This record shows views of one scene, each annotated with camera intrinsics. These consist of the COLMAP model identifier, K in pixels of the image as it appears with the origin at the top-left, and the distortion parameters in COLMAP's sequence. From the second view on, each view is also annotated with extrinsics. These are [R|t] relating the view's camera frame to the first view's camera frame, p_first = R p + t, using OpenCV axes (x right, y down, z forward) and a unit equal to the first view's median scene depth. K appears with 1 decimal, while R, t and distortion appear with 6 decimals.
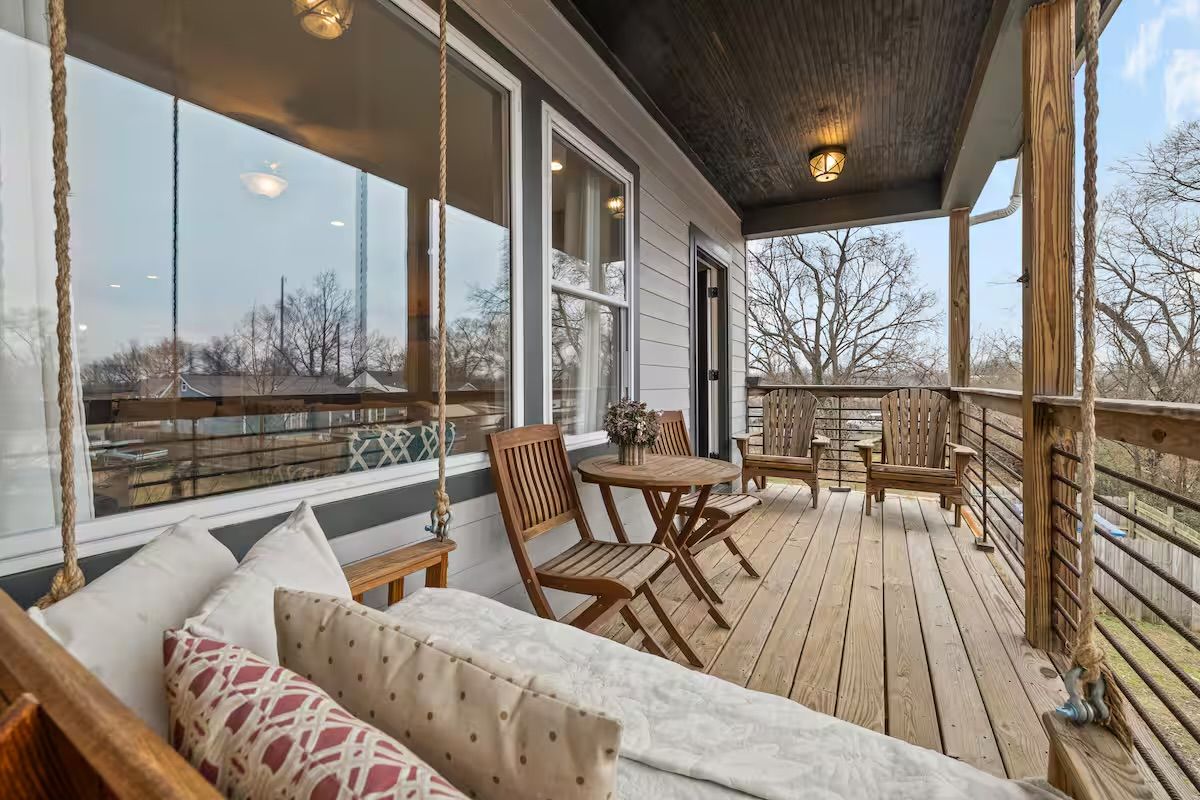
lens RADIAL K [[508.3, 0, 597.0], [0, 508.3, 384.4], [0, 0, 1]] dist [0.002734, 0.000496]
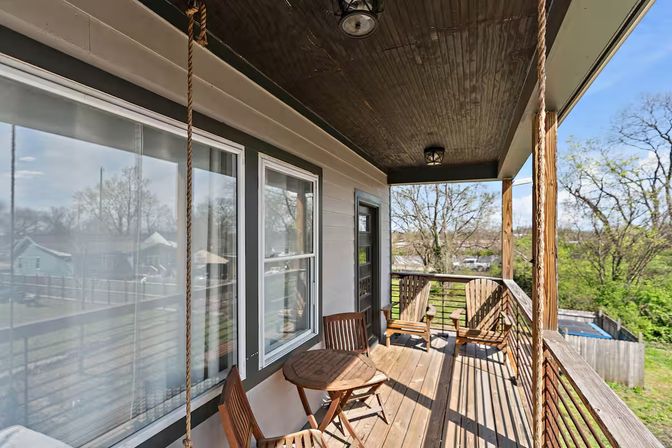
lens RADIAL K [[308.6, 0, 338.9], [0, 308.6, 235.9], [0, 0, 1]] dist [0.001519, 0.000452]
pose [[0.994783, 0.002202, 0.101989, 0.026407], [-0.001475, 0.999973, -0.007206, -0.157522], [-0.102002, 0.007018, 0.994759, -0.004203]]
